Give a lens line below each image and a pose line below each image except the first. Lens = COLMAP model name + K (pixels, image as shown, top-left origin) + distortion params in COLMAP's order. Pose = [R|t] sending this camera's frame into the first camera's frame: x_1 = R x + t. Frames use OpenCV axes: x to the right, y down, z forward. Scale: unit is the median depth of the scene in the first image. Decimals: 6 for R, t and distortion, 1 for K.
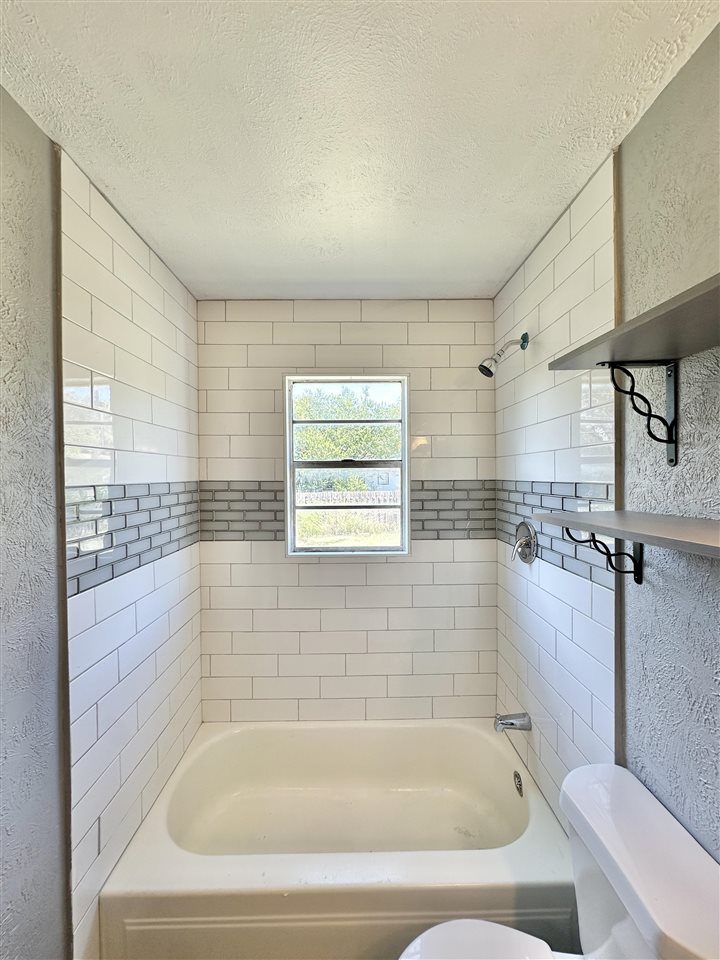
lens RADIAL K [[385.0, 0, 360.0], [0, 385.0, 480.0], [0, 0, 1]] dist [-0.001659, 0.000478]
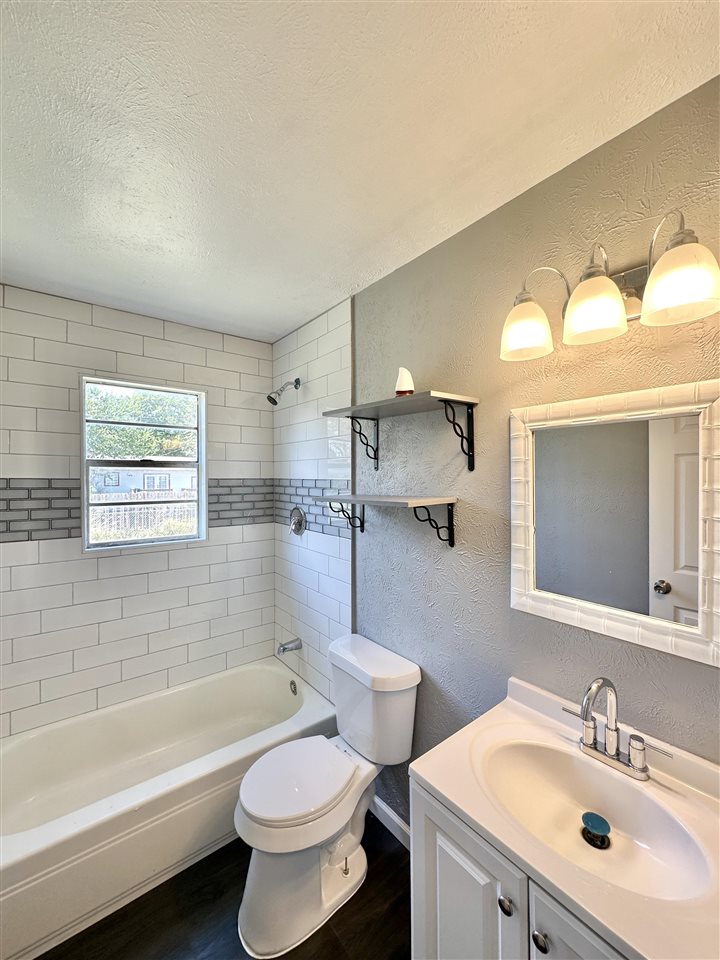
lens RADIAL K [[385.0, 0, 360.0], [0, 385.0, 480.0], [0, 0, 1]] dist [-0.001659, 0.000478]
pose [[0.799837, 0.001963, 0.600215, -0.223655], [-0.000206, 0.999995, -0.002997, 0.009057], [-0.600218, 0.002273, 0.799833, -0.270021]]
